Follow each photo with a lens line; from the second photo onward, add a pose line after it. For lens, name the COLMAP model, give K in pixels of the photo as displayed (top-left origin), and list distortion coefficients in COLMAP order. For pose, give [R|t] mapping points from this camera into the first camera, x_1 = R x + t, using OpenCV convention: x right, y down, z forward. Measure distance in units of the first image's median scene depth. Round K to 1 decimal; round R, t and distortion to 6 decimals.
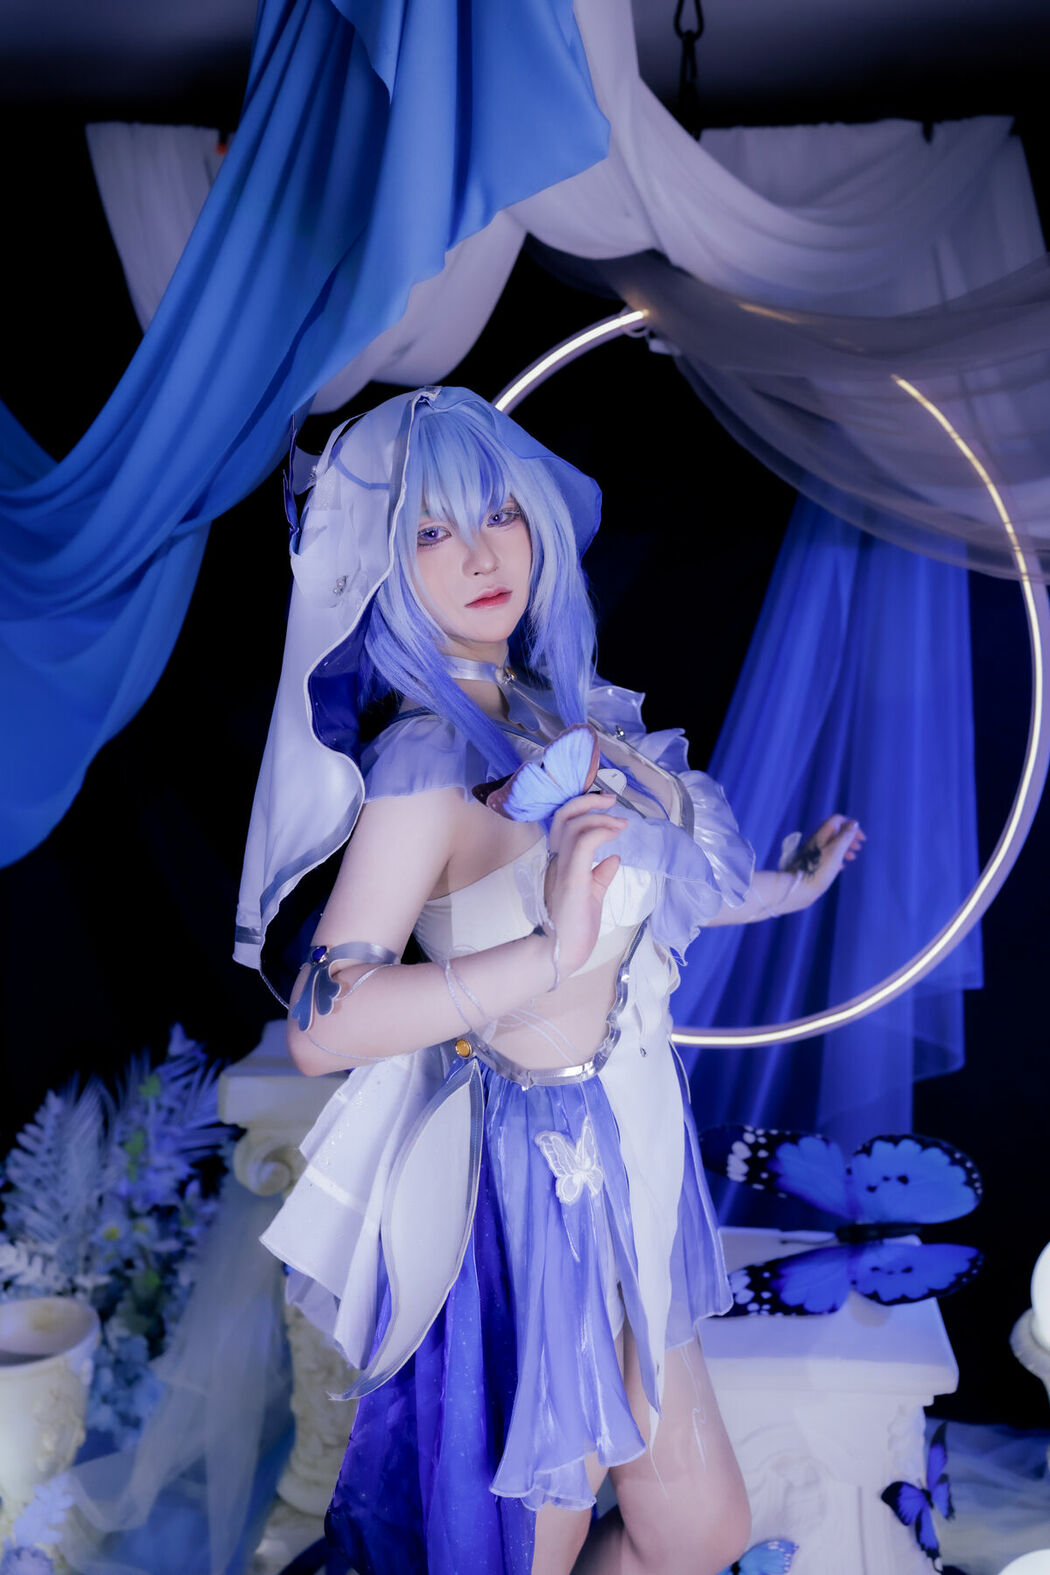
lens RADIAL K [[1427.8, 0, 509.3], [0, 1427.8, 764.9], [0, 0, 1]] dist [-0.018026, -0.015824]
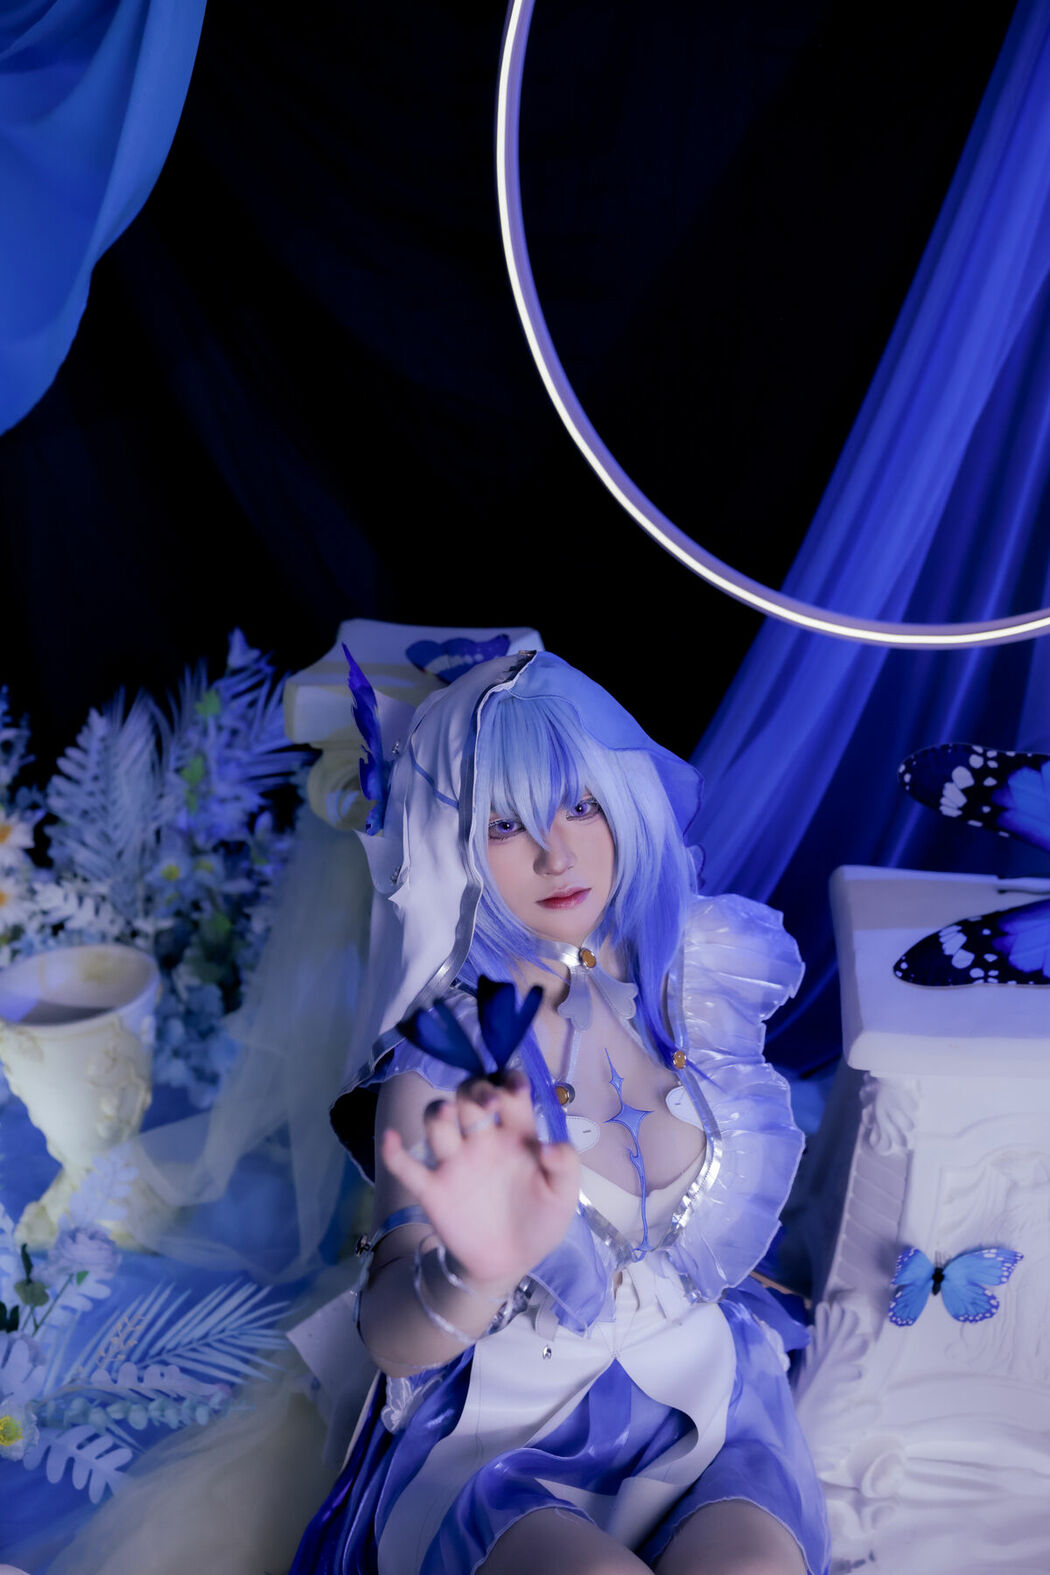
lens RADIAL K [[1427.8, 0, 509.3], [0, 1427.8, 764.9], [0, 0, 1]] dist [-0.018026, -0.015824]
pose [[0.998277, 0.004874, -0.058474, -0.028123], [0.009918, 0.968188, 0.250029, 0.055126], [0.057832, -0.250178, 0.966471, 0.200487]]
